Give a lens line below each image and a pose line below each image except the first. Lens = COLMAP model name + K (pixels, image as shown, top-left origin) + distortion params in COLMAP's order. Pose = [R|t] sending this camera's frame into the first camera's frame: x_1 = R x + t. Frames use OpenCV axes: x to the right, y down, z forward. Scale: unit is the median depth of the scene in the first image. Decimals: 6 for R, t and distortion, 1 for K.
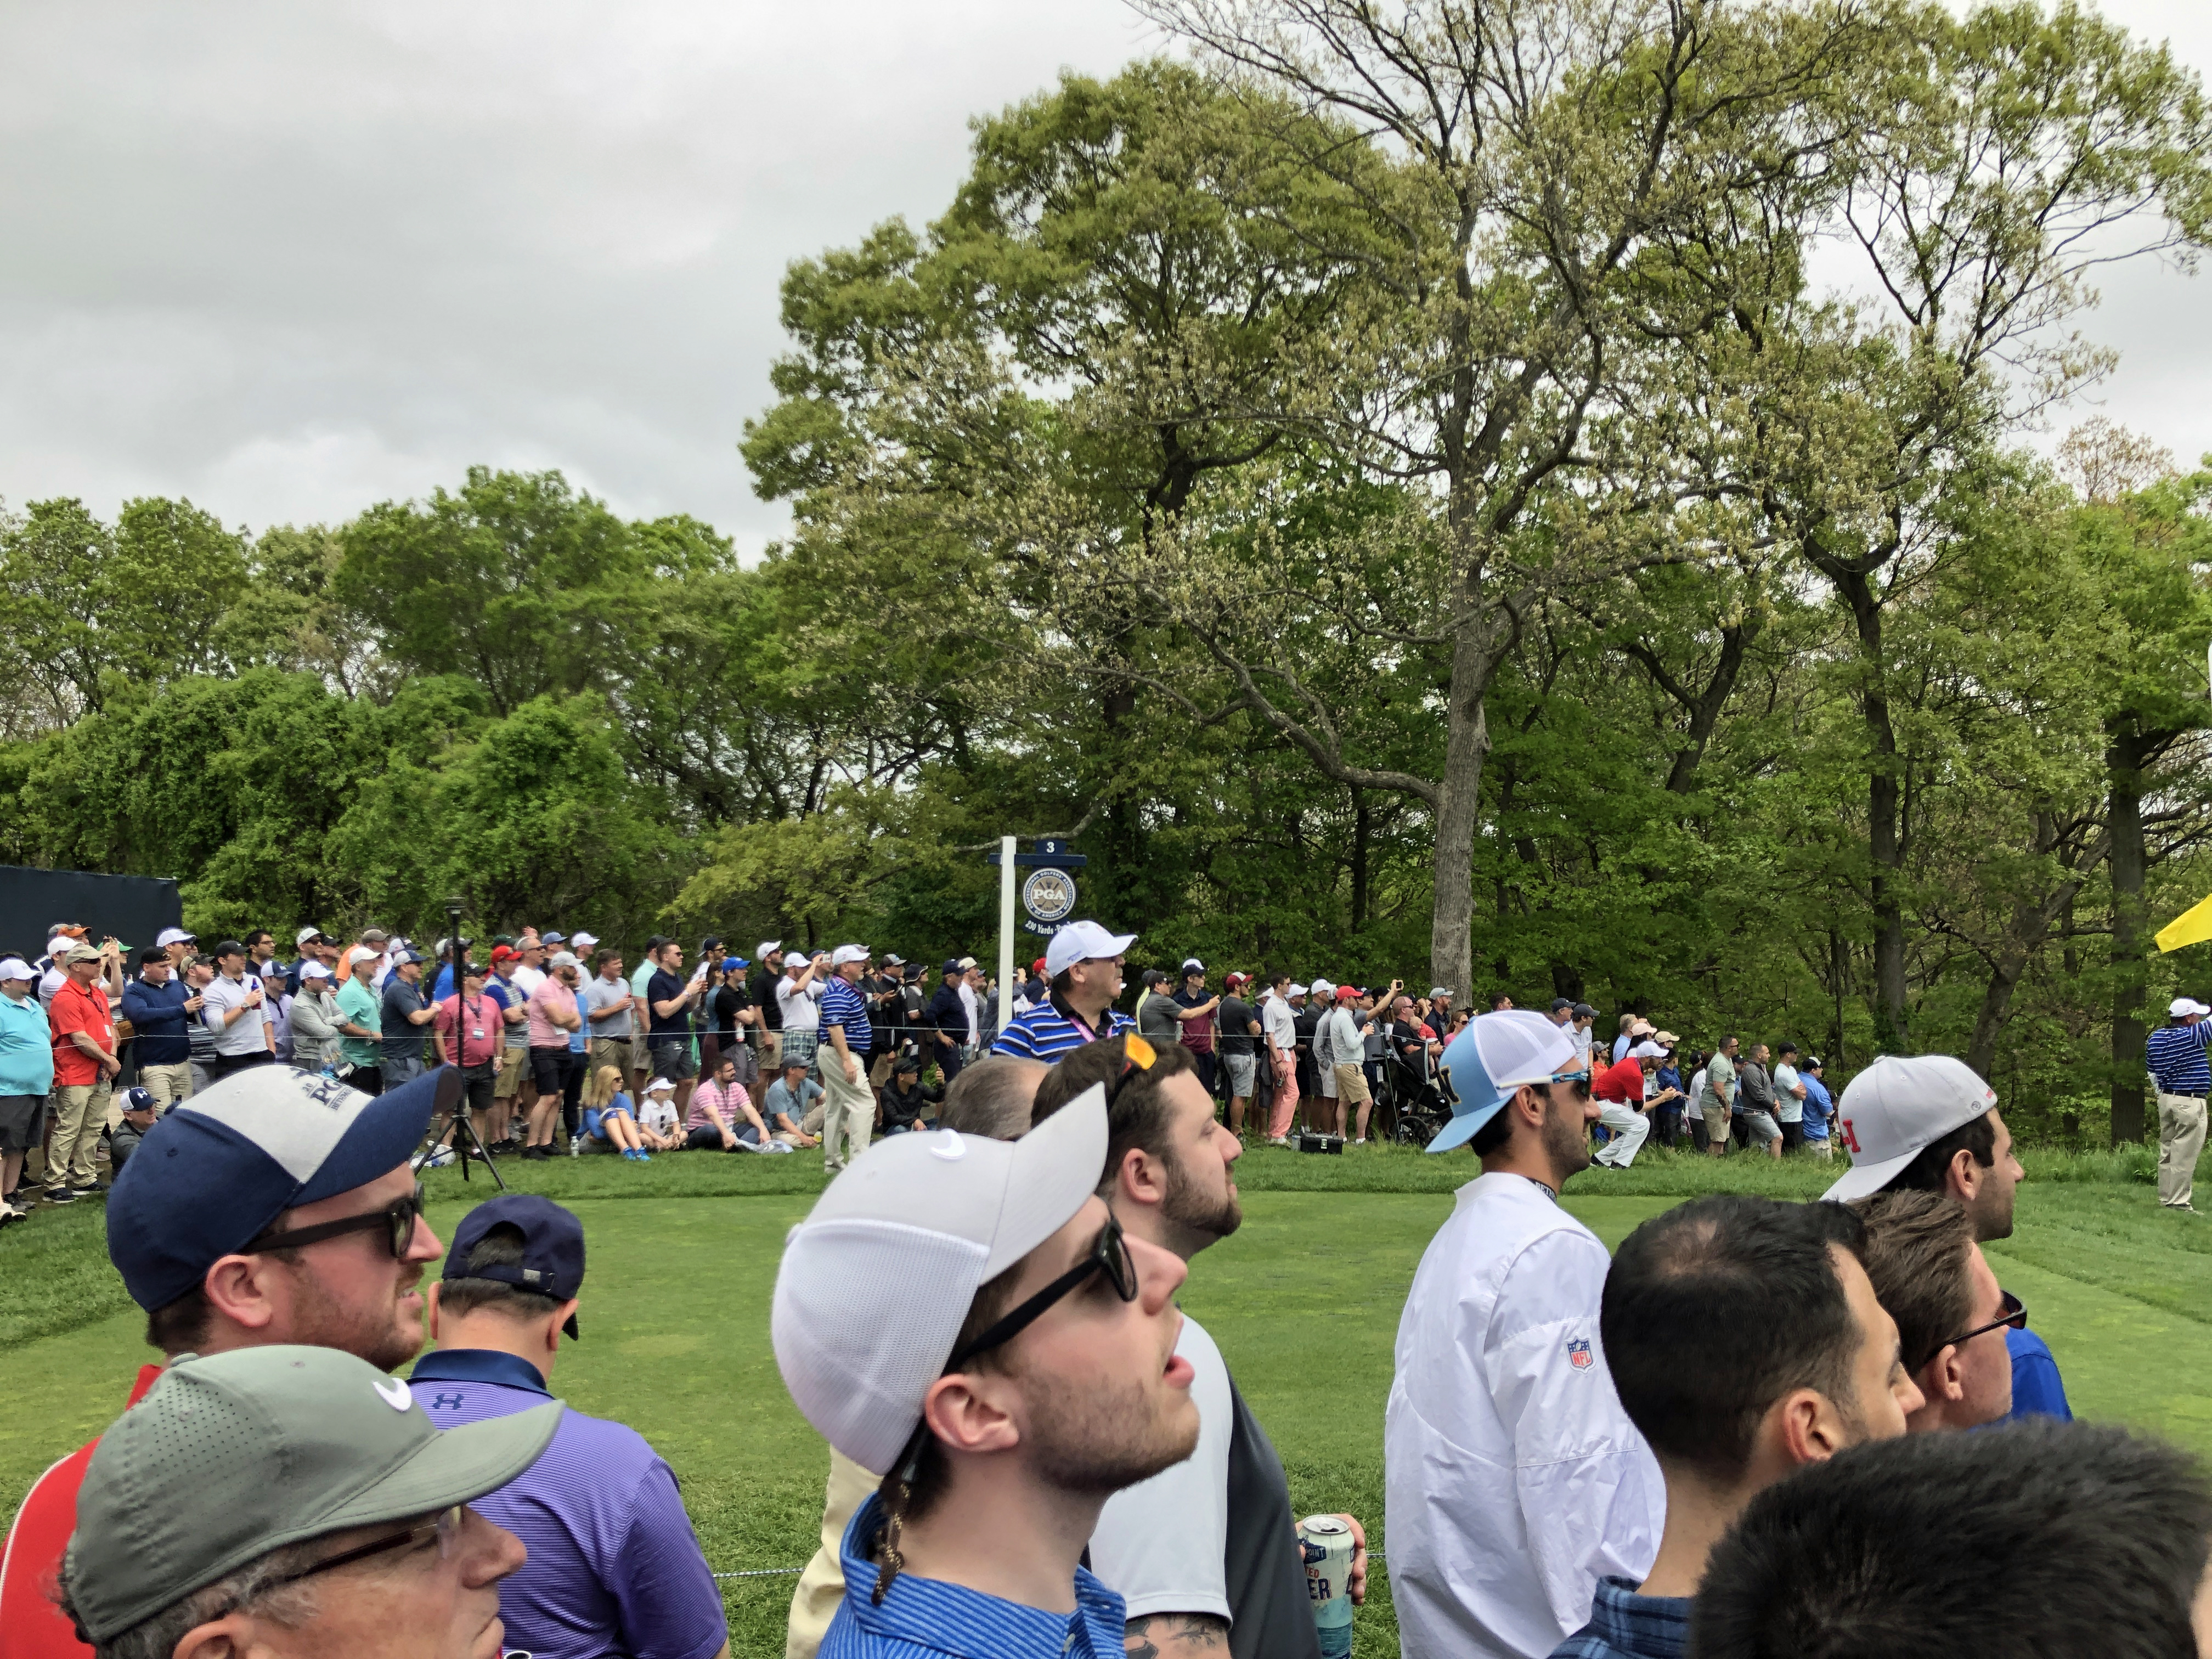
lens RADIAL K [[1799.1, 0, 1105.9], [0, 1799.1, 825.9], [0, 0, 1]] dist [-0.000933, -0.000944]
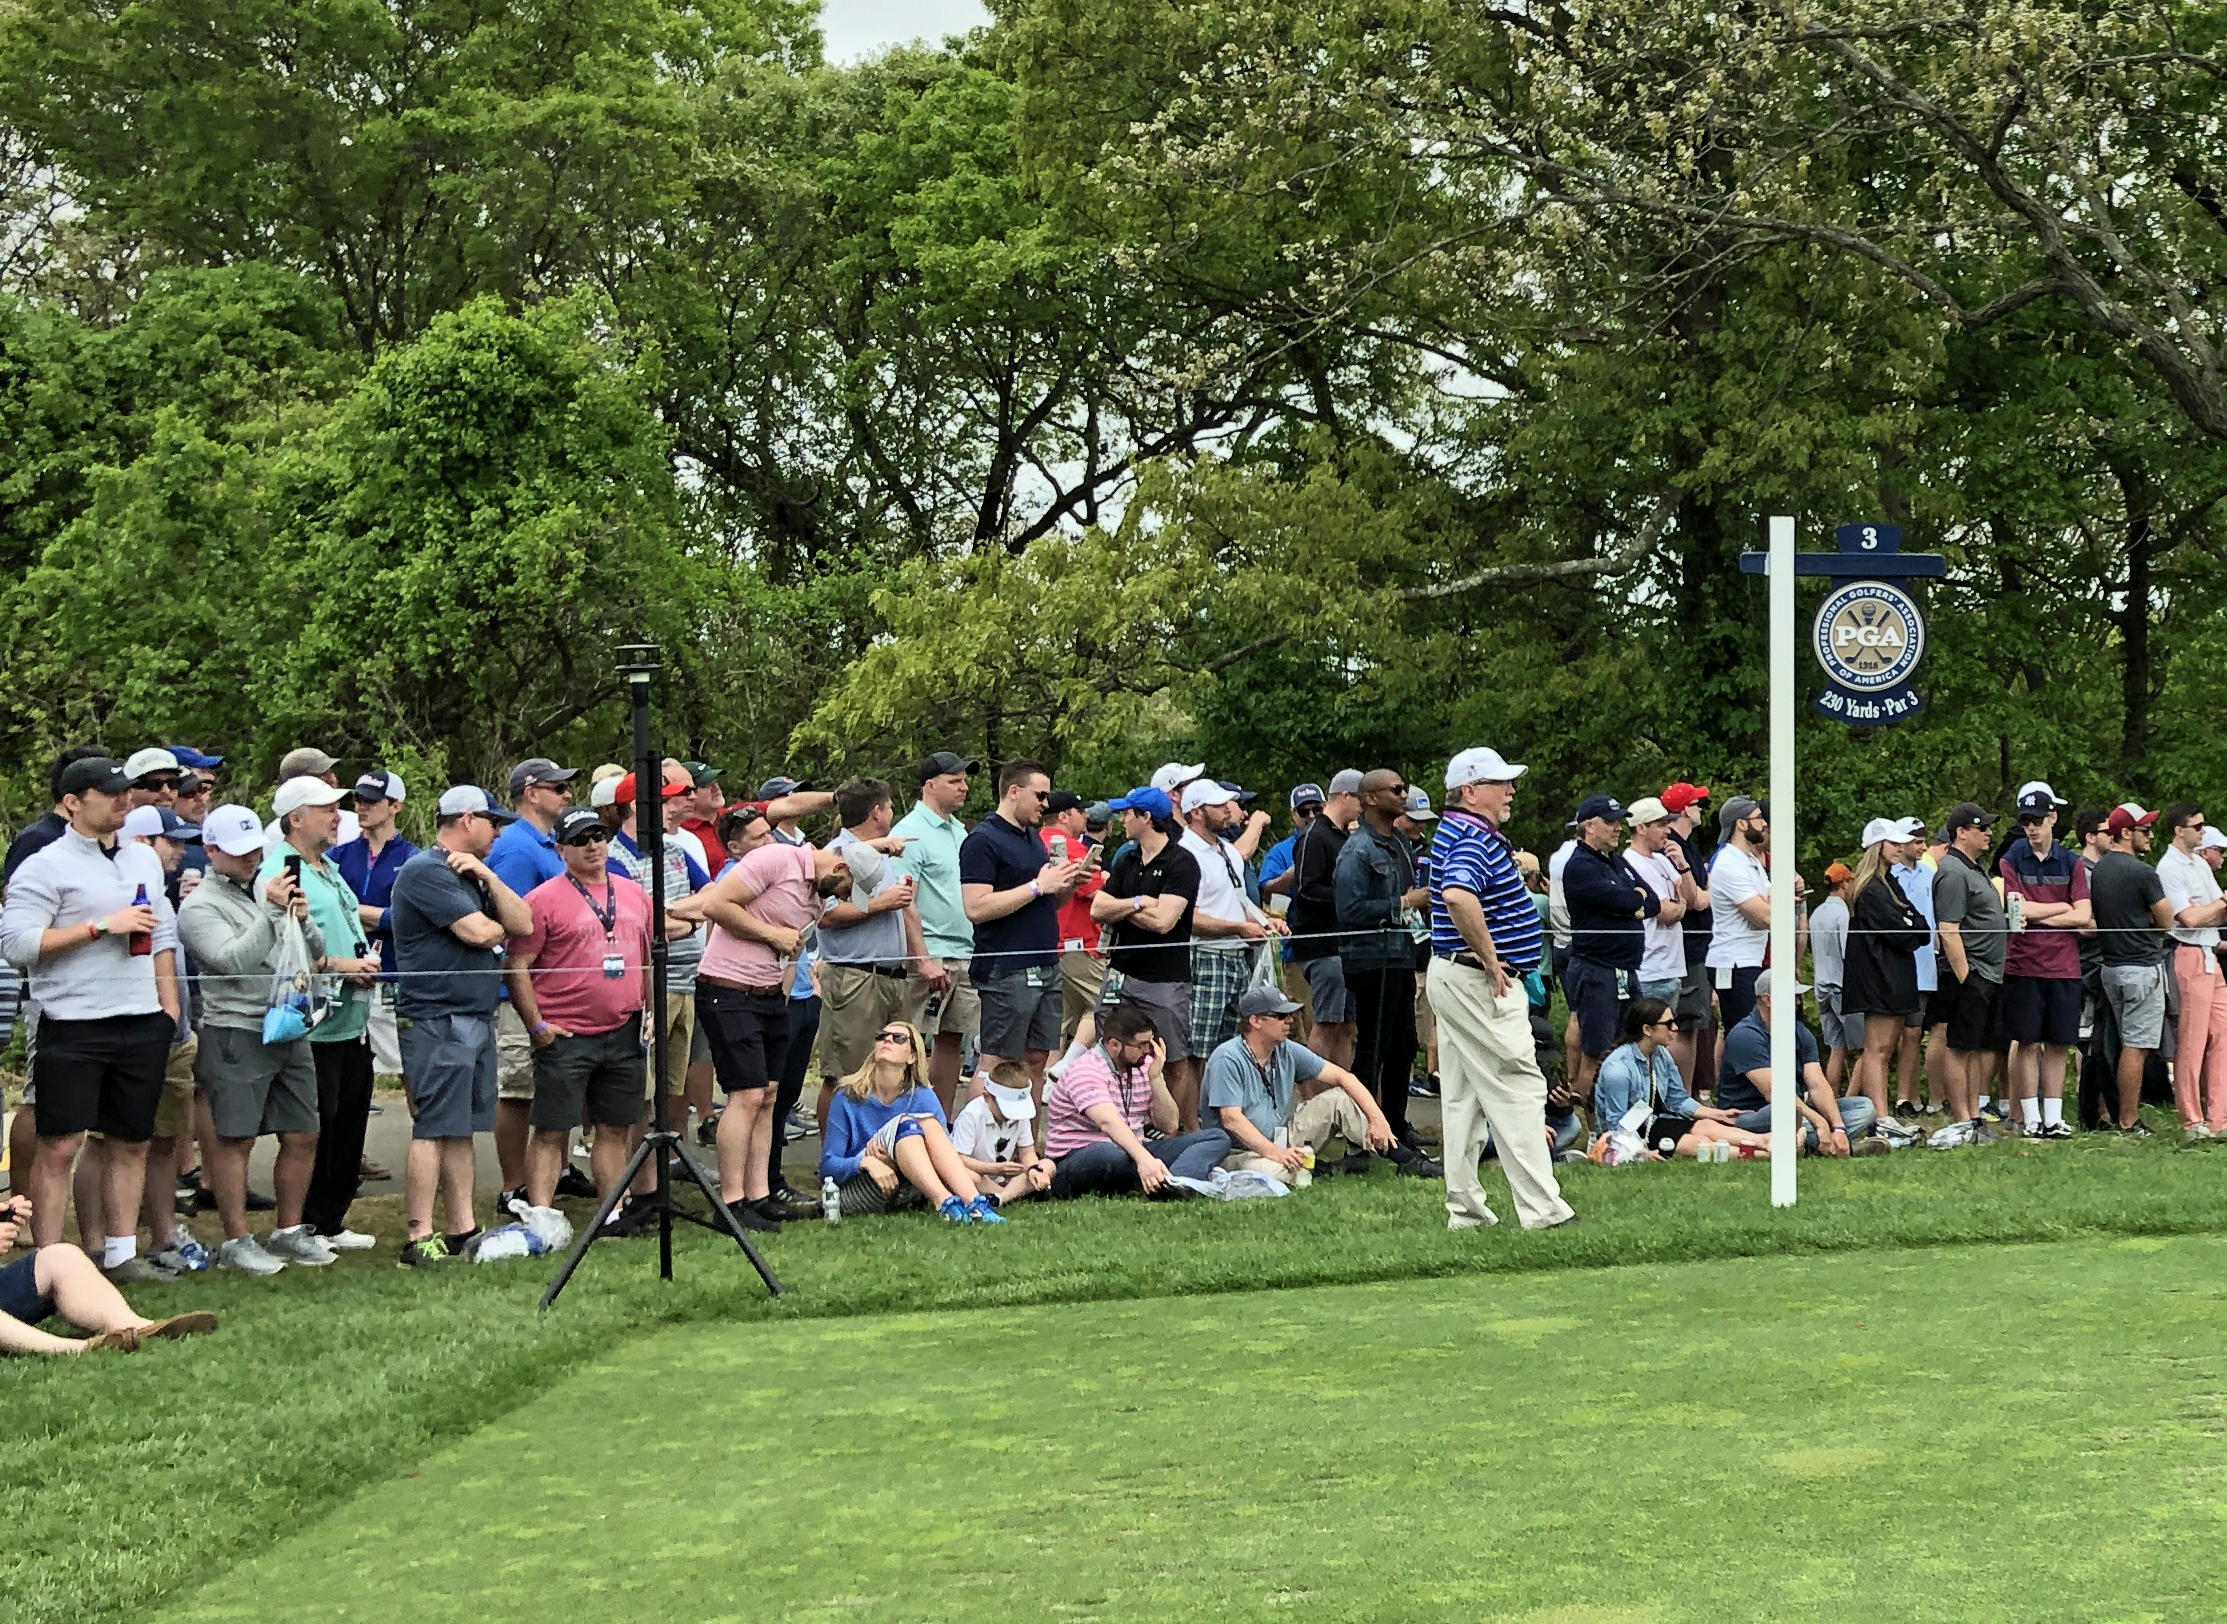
lens RADIAL K [[2769.9, 0, 1113.9], [0, 2769.9, 814.8], [0, 0, 1]] dist [-0.064903, 0.000000]
pose [[0.986702, -0.013173, 0.162002, -0.272715], [0.008746, 0.999569, 0.028010, 0.049419], [-0.162302, -0.026220, 0.986393, 0.238103]]
